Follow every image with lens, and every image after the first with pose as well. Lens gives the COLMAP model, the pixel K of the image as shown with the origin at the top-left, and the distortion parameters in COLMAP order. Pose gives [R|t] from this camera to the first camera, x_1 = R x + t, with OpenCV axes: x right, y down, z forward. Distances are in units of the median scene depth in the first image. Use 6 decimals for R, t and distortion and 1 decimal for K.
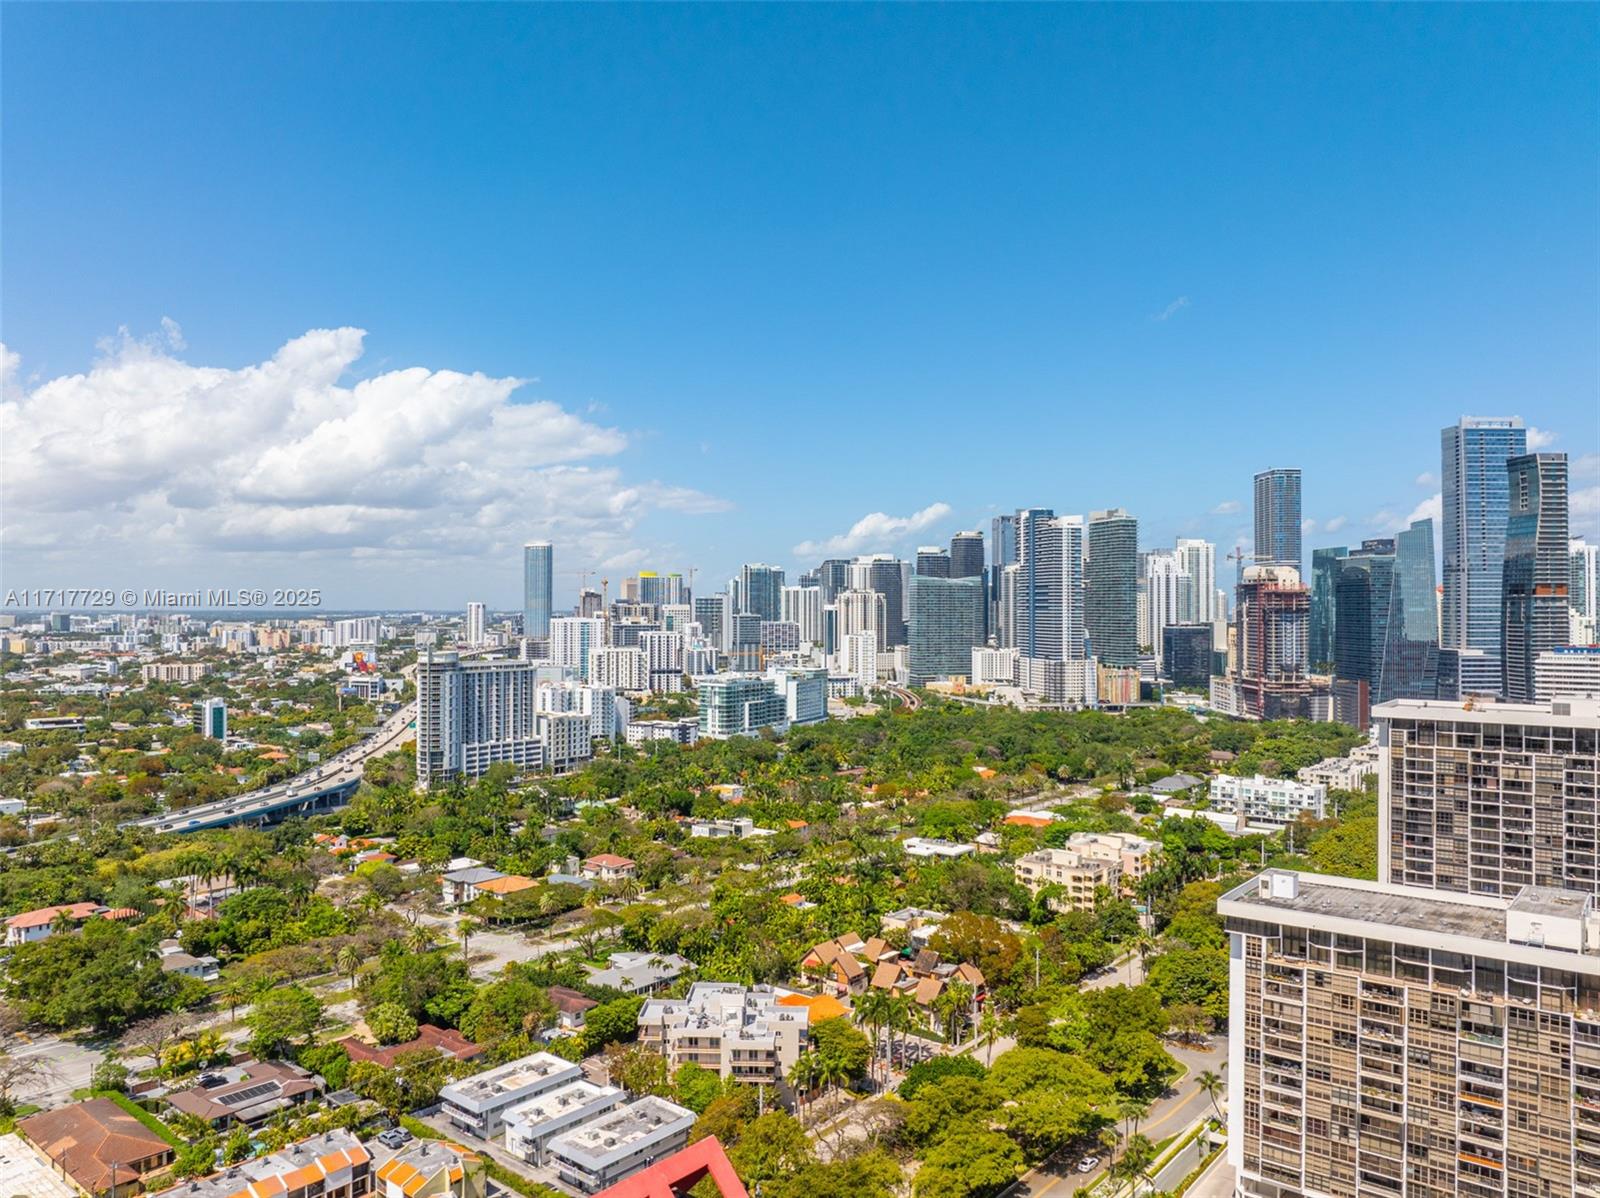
lens RADIAL K [[1137.9, 0, 813.4], [0, 1137.9, 592.5], [0, 0, 1]] dist [-0.001474, -0.043863]
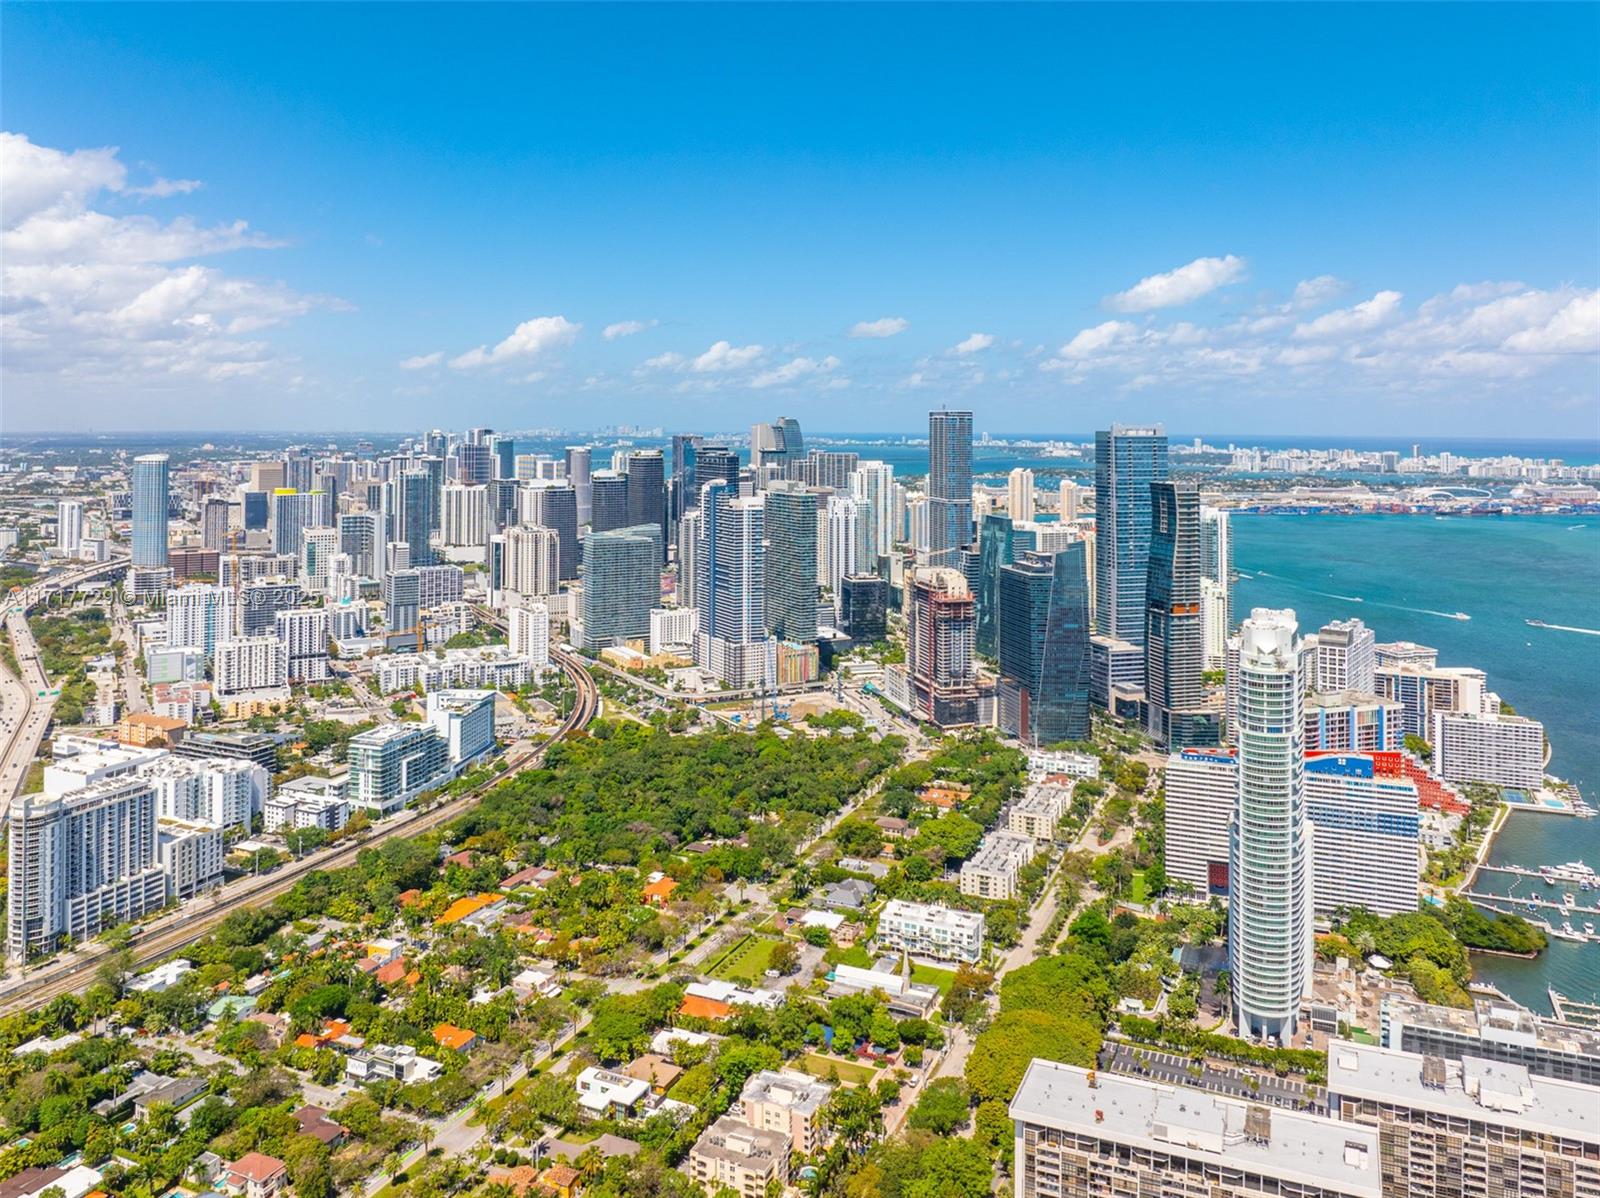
lens RADIAL K [[1208.3, 0, 800.4], [0, 1208.3, 423.0], [0, 0, 1]] dist [0.007548, -0.050510]
pose [[0.966075, 0.008957, 0.258108, -0.003495], [-0.007553, 0.999951, -0.006432, -0.151288], [-0.258153, 0.004265, 0.966095, -0.022620]]
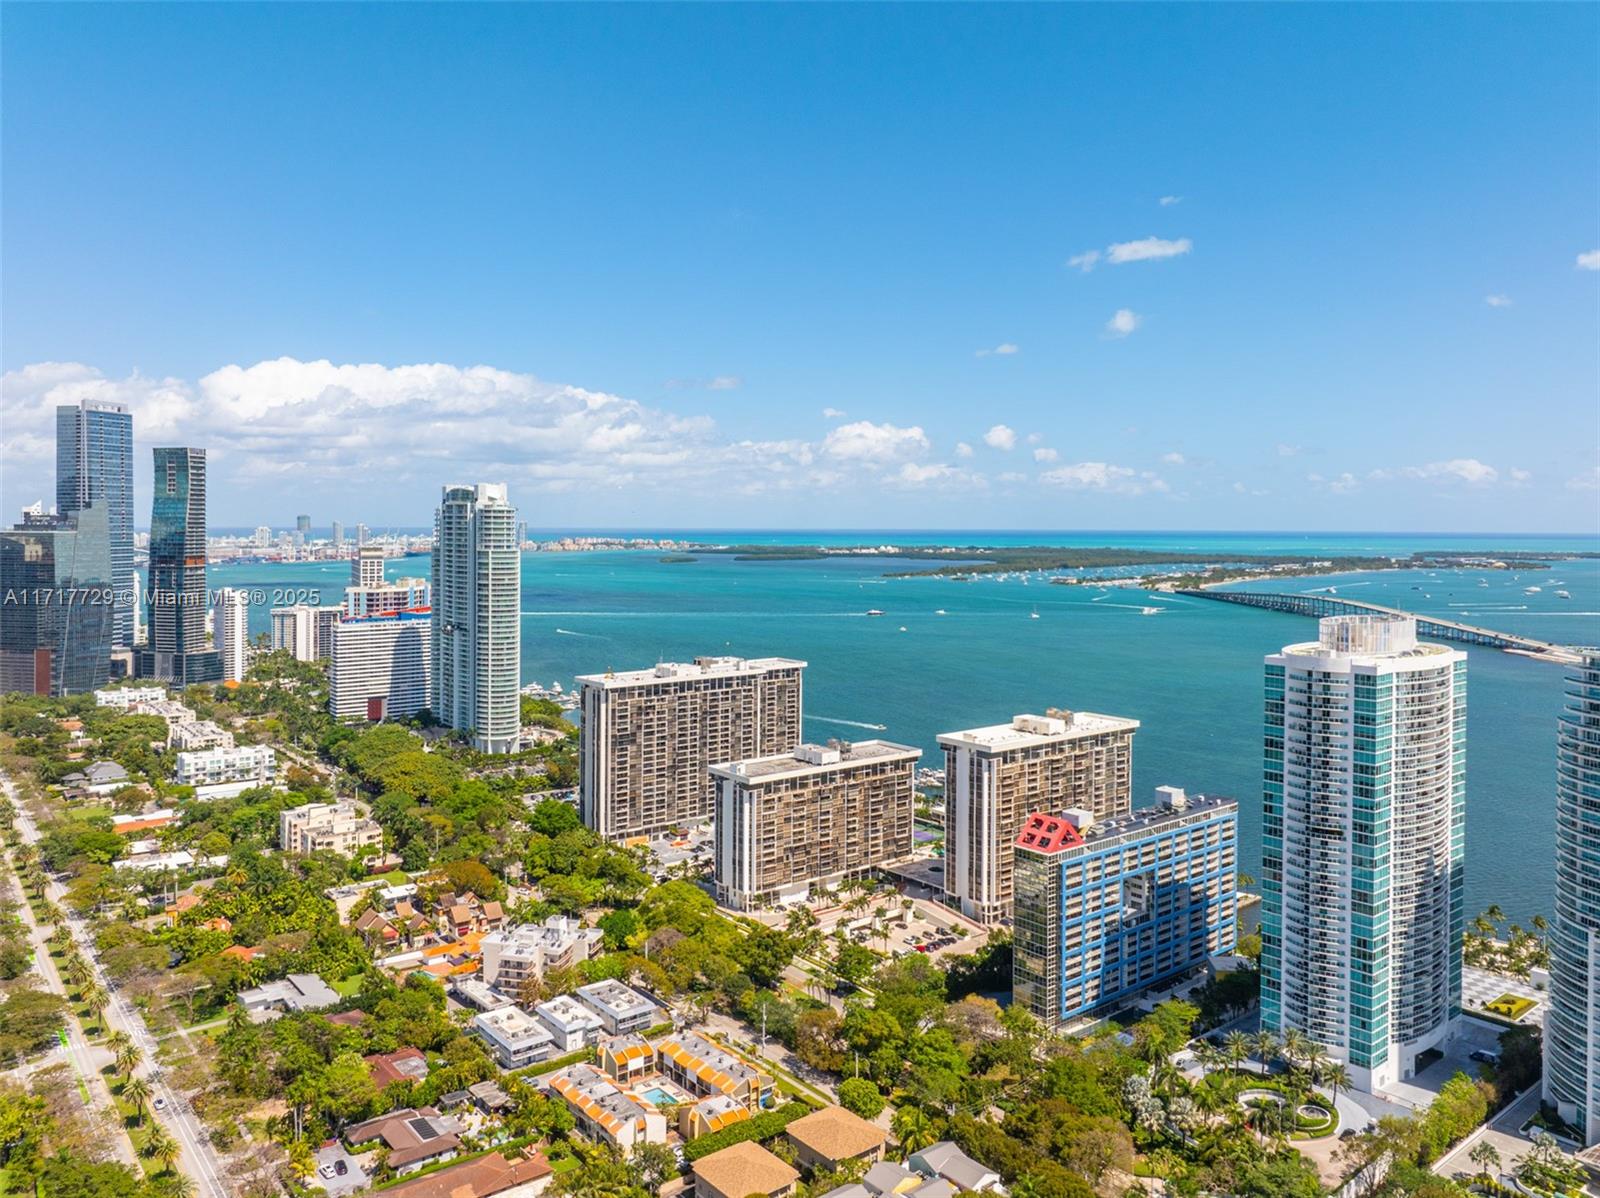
lens RADIAL K [[1137.9, 0, 813.4], [0, 1137.9, 592.5], [0, 0, 1]] dist [-0.001474, -0.043863]
pose [[0.225476, -0.056471, 0.972611, -0.341307], [-0.013849, 0.998032, 0.061158, -0.046240], [-0.974150, -0.027259, 0.224251, 0.068783]]
